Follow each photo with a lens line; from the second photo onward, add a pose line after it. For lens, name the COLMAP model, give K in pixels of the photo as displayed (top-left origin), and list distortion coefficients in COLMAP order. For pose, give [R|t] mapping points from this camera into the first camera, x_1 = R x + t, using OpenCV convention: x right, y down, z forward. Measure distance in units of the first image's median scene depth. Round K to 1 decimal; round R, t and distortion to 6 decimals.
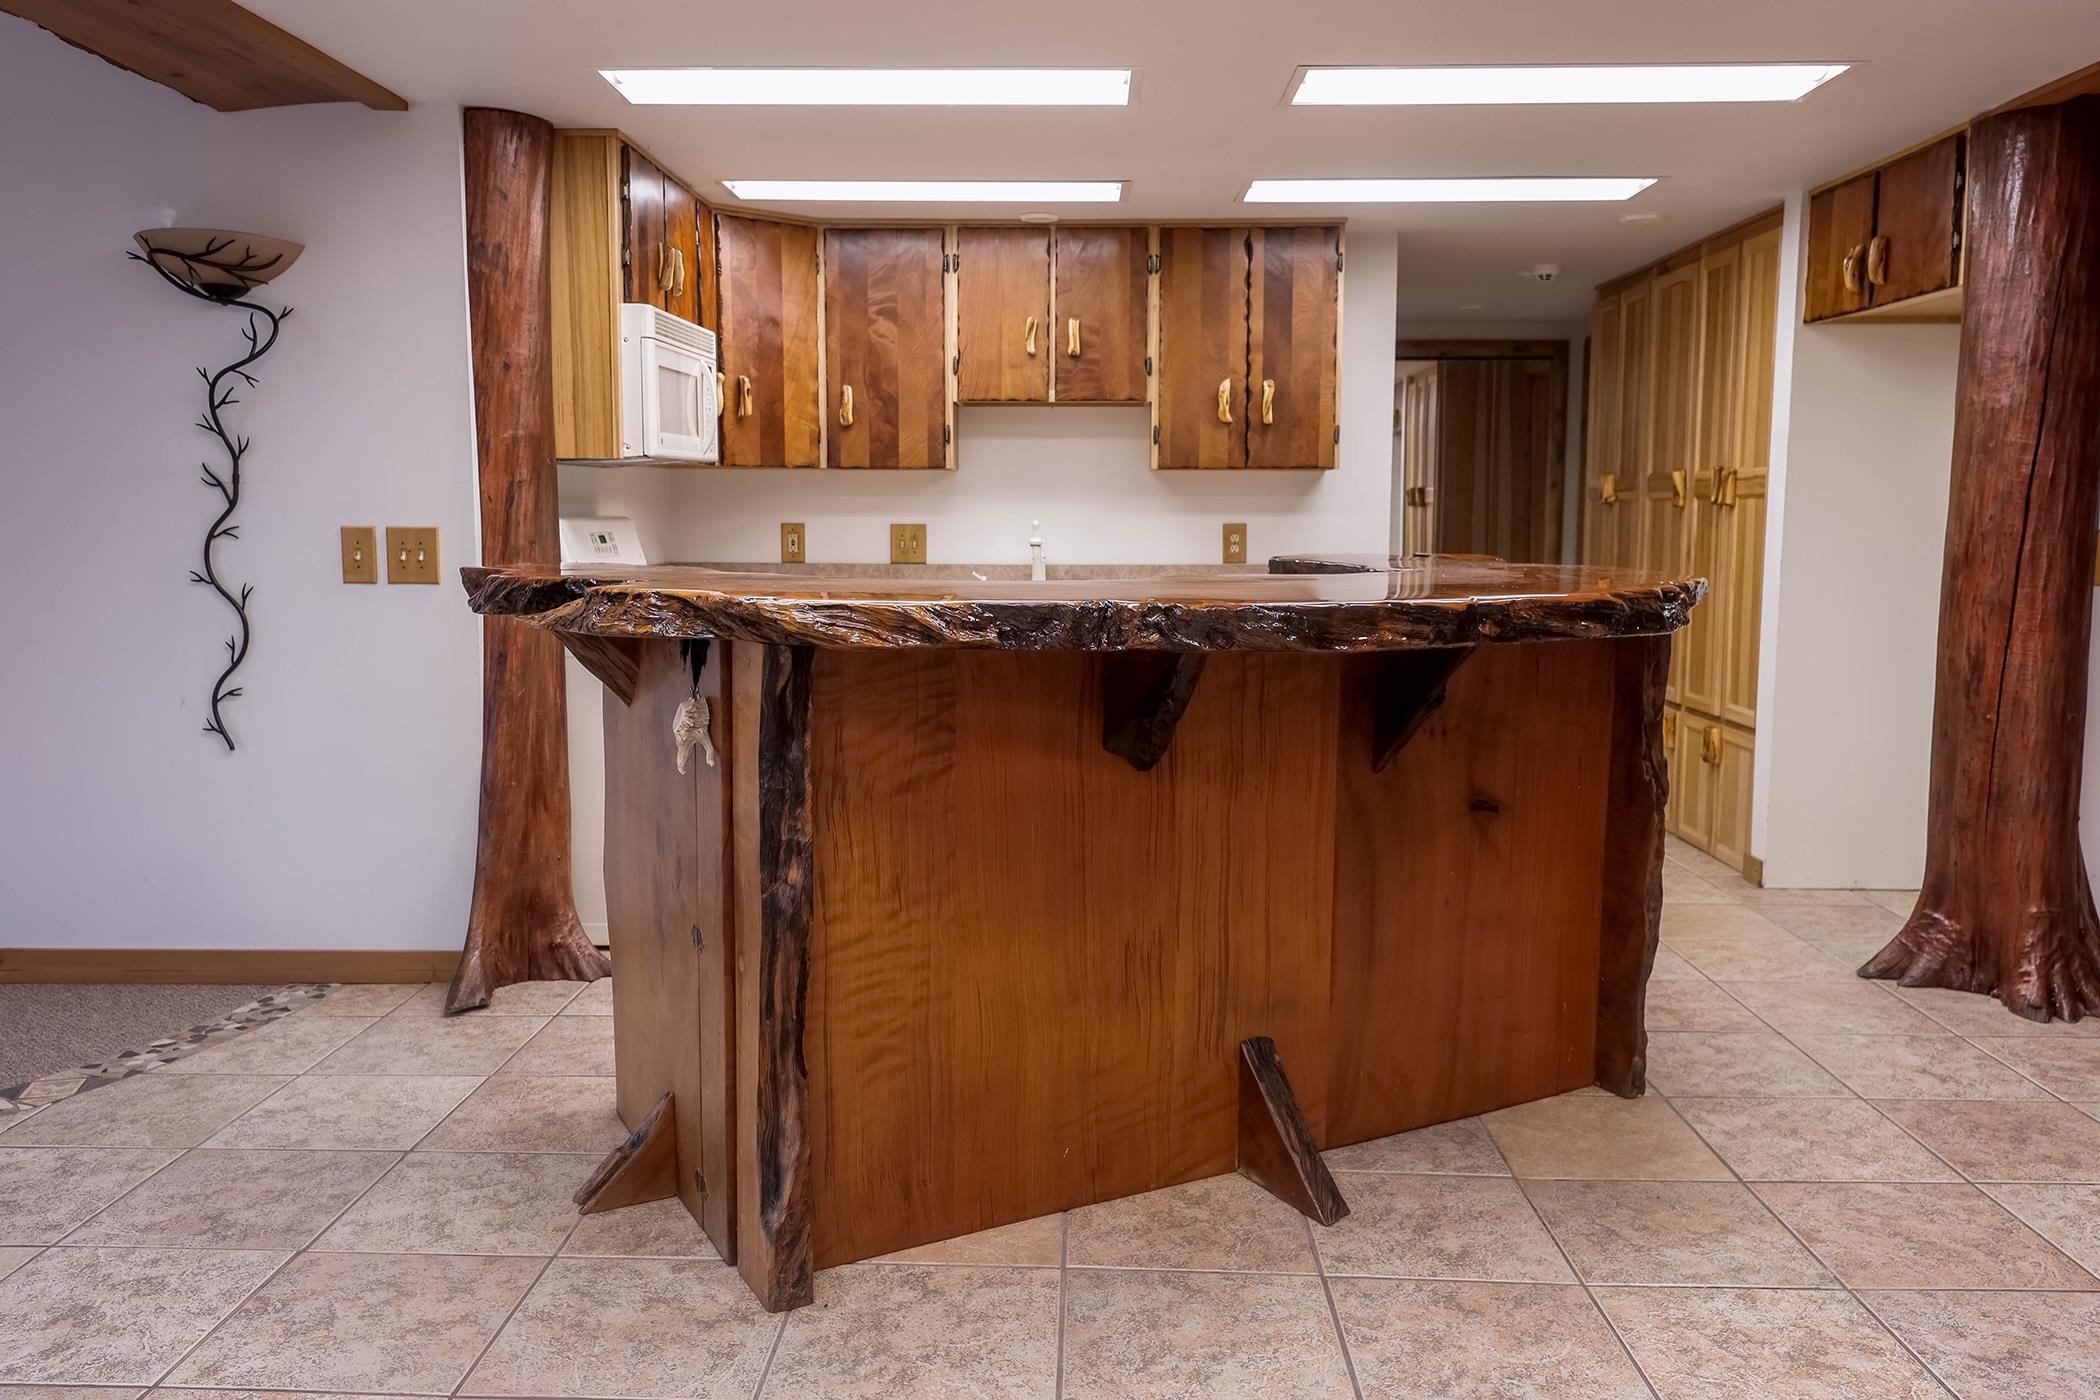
lens RADIAL K [[1602.0, 0, 1048.0], [0, 1602.0, 690.7], [0, 0, 1]] dist [0.008483, -0.007297]
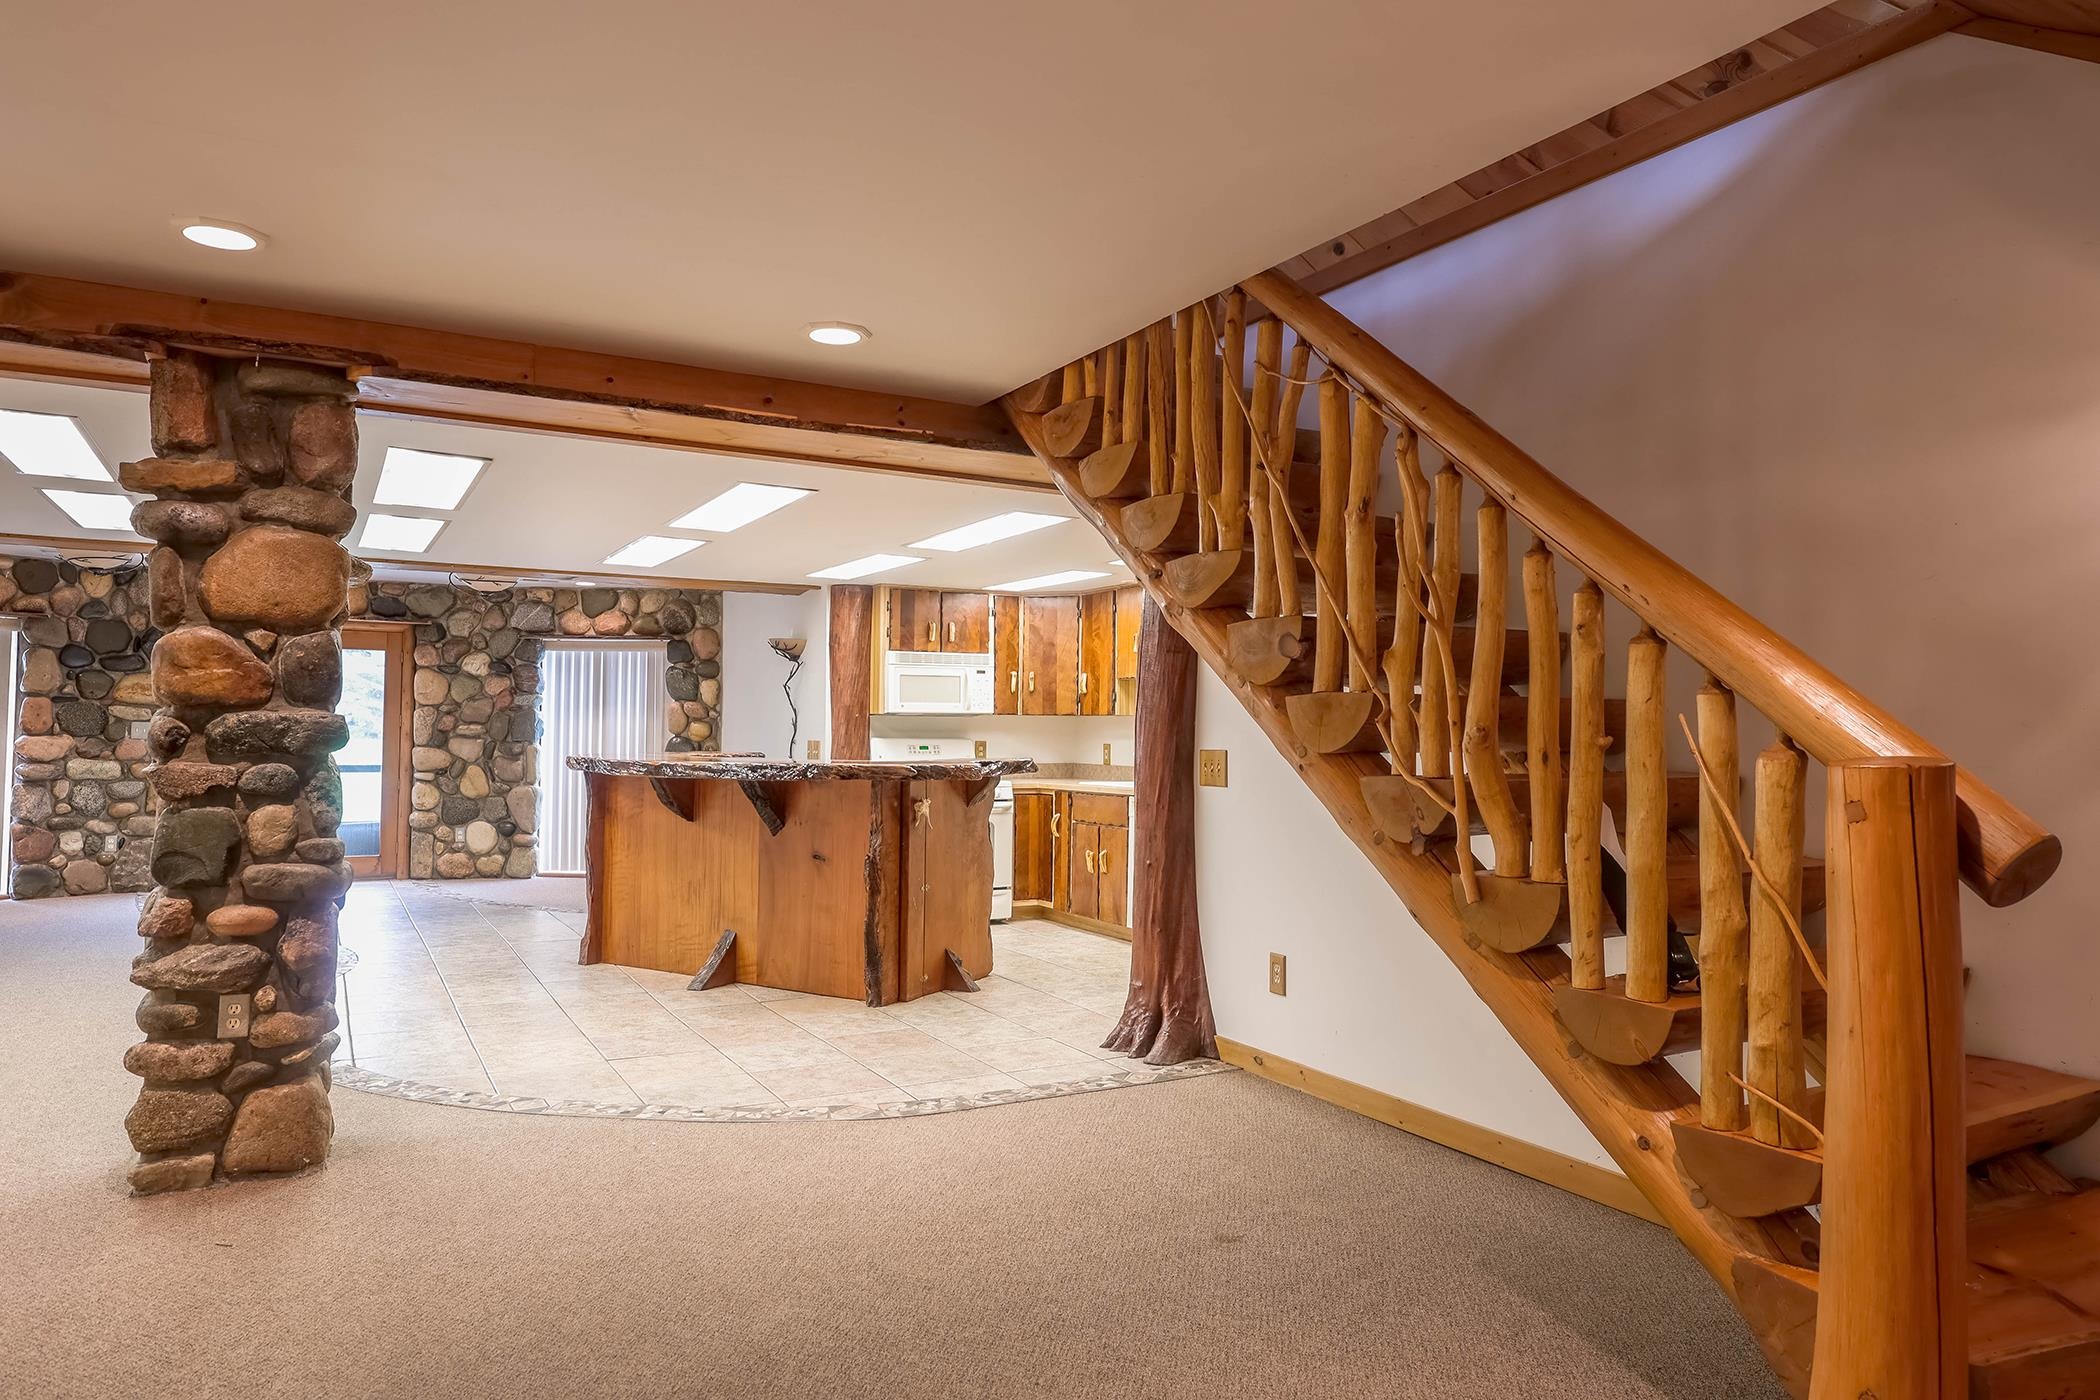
lens RADIAL K [[1336.9, 0, 1047.5], [0, 1336.9, 693.1], [0, 0, 1]] dist [0.003352, 0.001785]
pose [[0.504128, -0.024224, -0.863289, 1.749029], [-0.106231, 0.990276, -0.089822, -0.022521], [0.857071, 0.136990, 0.496652, 0.222734]]
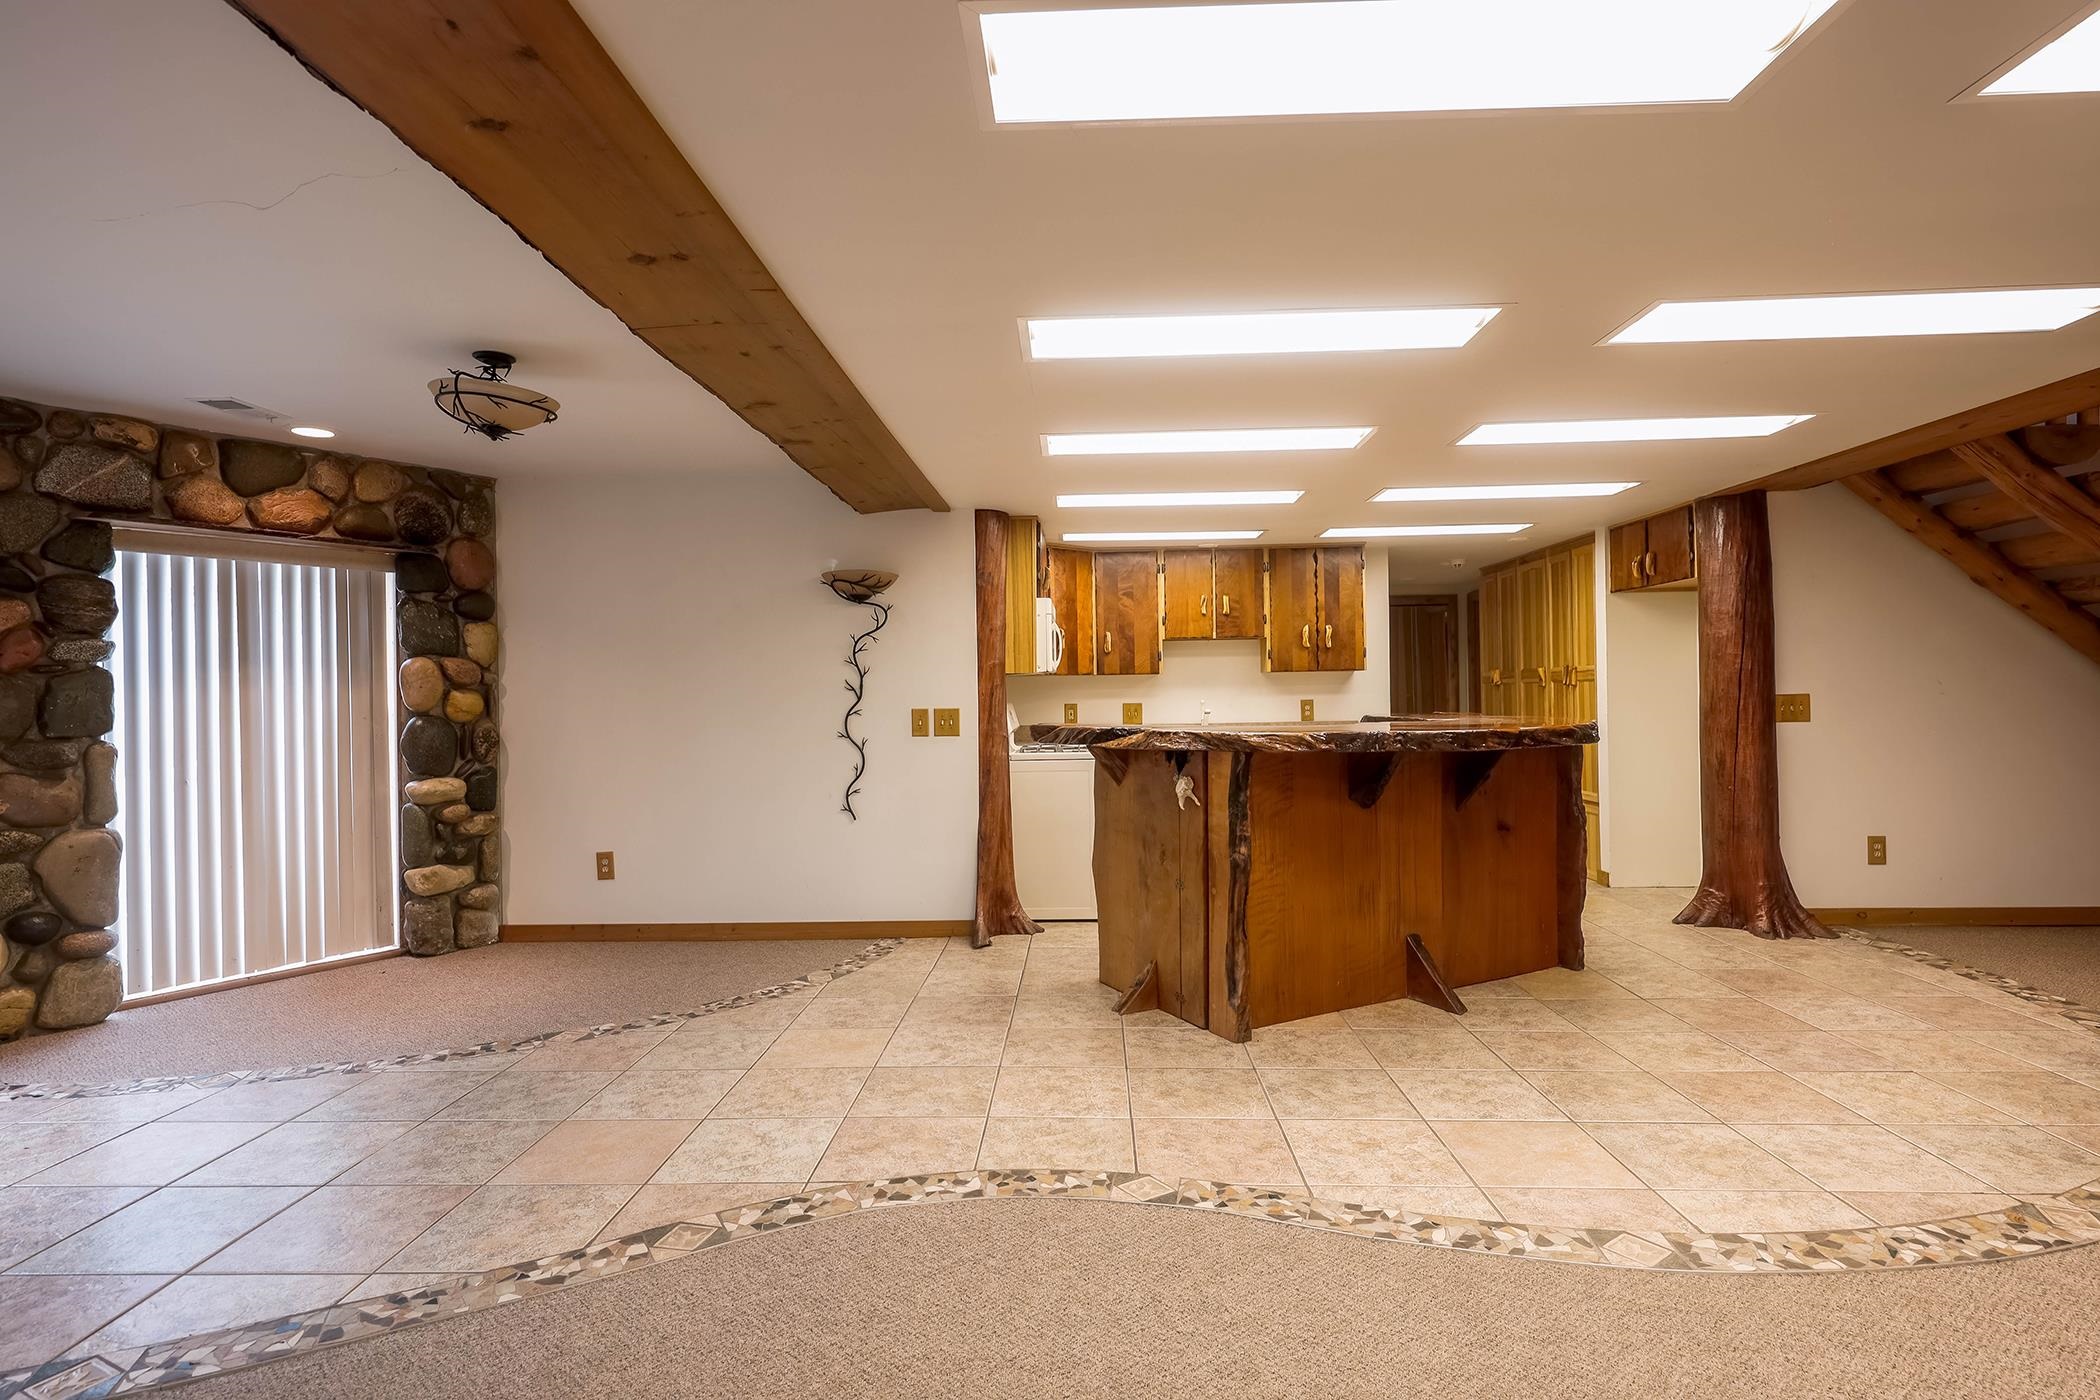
lens RADIAL K [[1058.7, 0, 1048.3], [0, 1058.7, 693.4], [0, 0, 1]] dist [0.001133, 0.000486]
pose [[0.999784, -0.018256, -0.009942, -0.258851], [0.017011, 0.993404, -0.113401, 0.035449], [0.011947, 0.113207, 0.993500, -0.352082]]
